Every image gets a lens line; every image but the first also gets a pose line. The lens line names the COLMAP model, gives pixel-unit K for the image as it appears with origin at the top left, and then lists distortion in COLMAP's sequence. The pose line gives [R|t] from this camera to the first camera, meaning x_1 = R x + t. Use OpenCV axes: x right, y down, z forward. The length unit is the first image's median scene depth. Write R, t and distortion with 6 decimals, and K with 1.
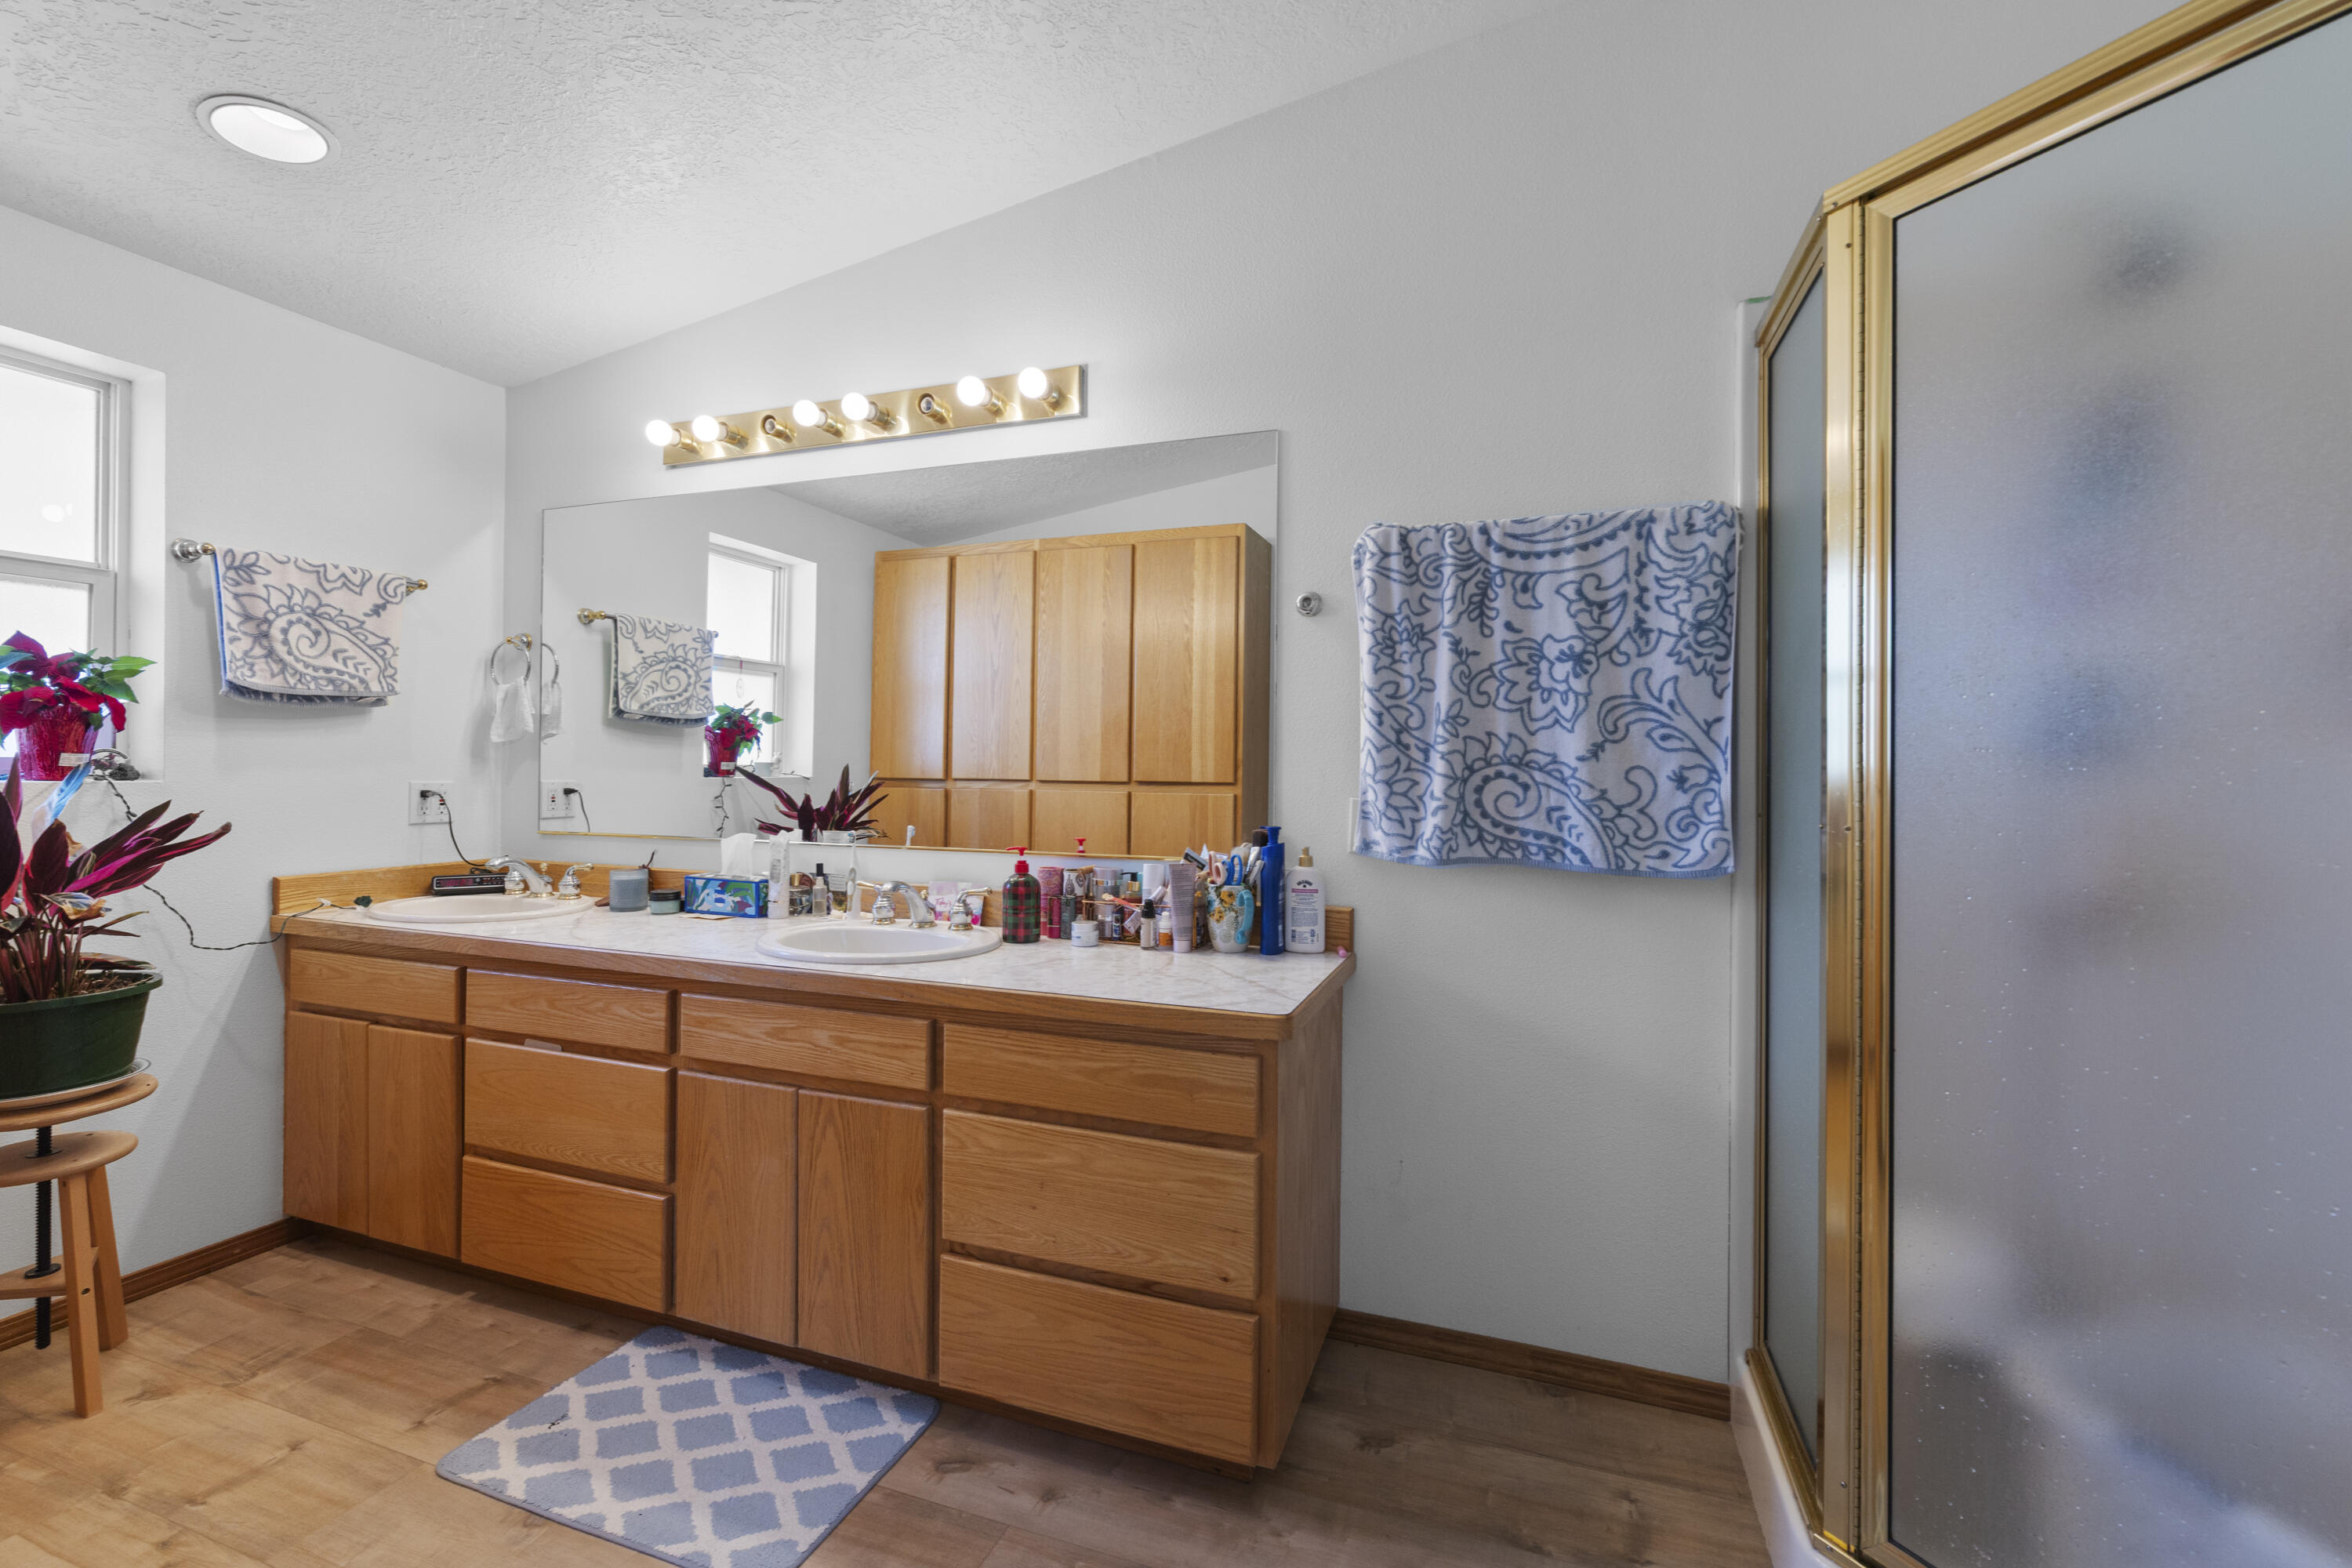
lens RADIAL K [[1016.5, 0, 1172.2], [0, 1016.5, 780.7], [0, 0, 1]] dist [0.001990, -0.000675]
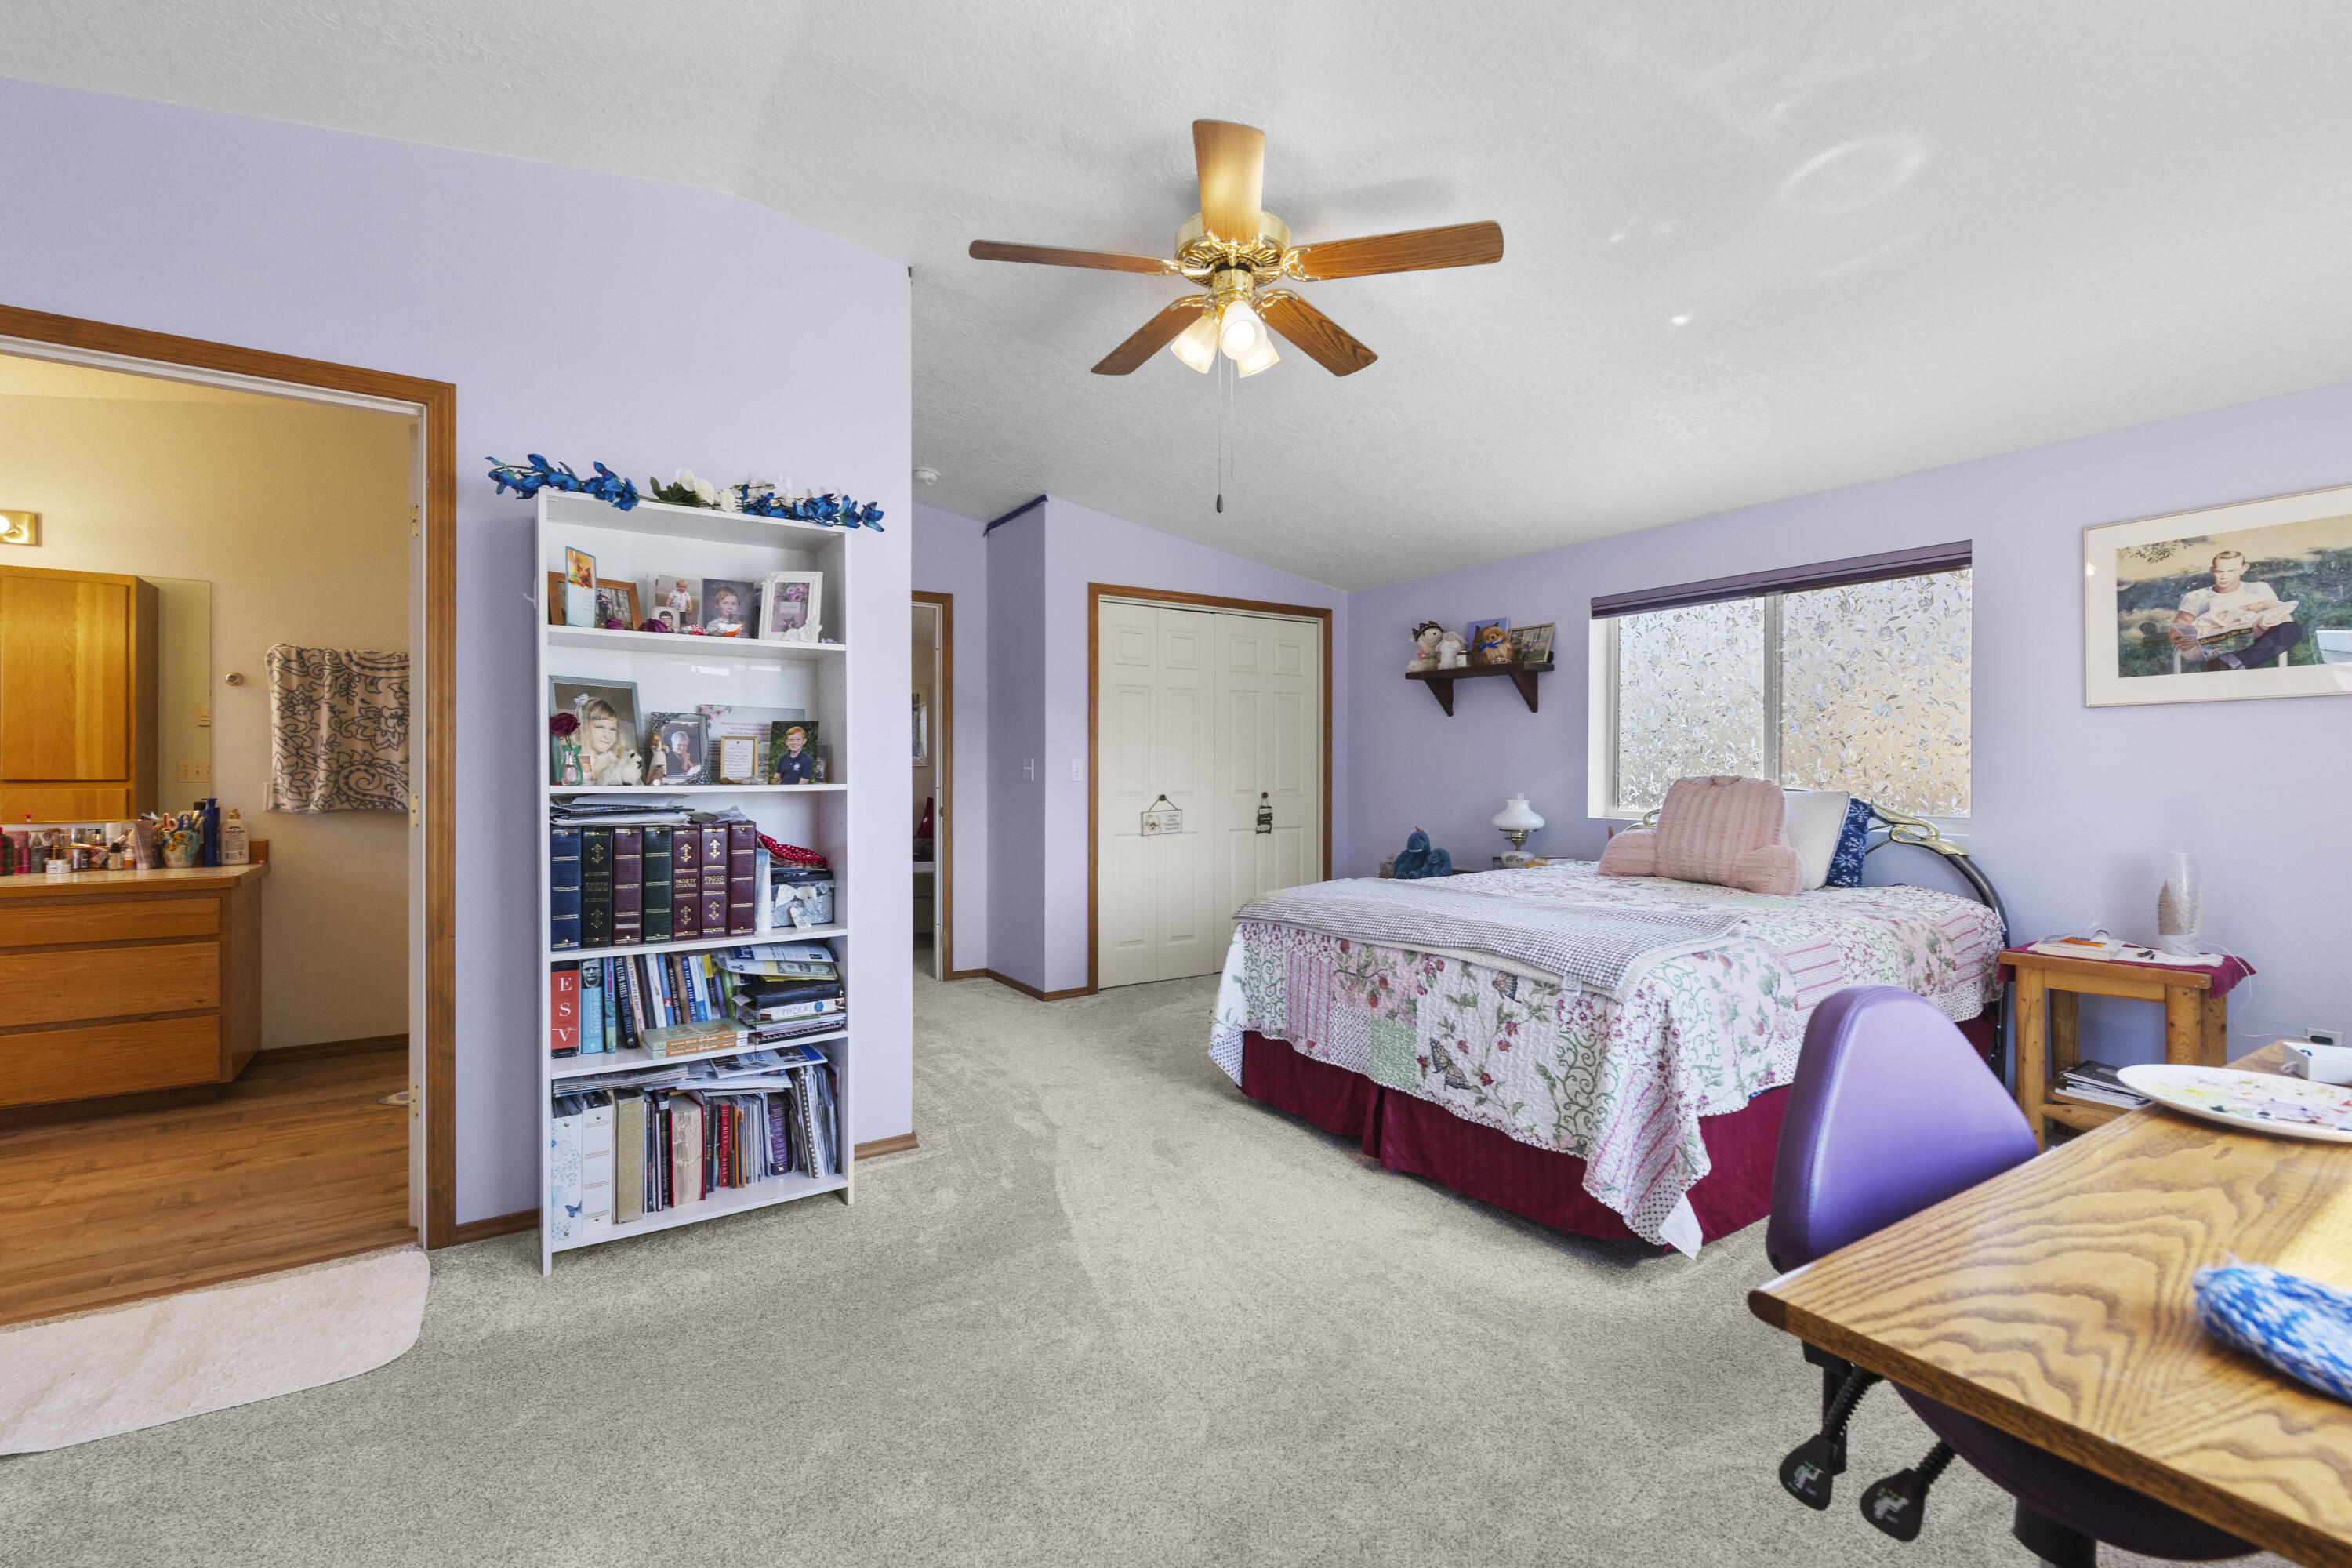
lens RADIAL K [[1016.5, 0, 1174.7], [0, 1016.5, 767.8], [0, 0, 1]] dist [0.001990, -0.000675]
pose [[0.596006, -0.011433, 0.802899, -0.363928], [0.005201, 0.999933, 0.010378, -0.022549], [-0.802963, -0.002009, 0.596025, -1.612550]]
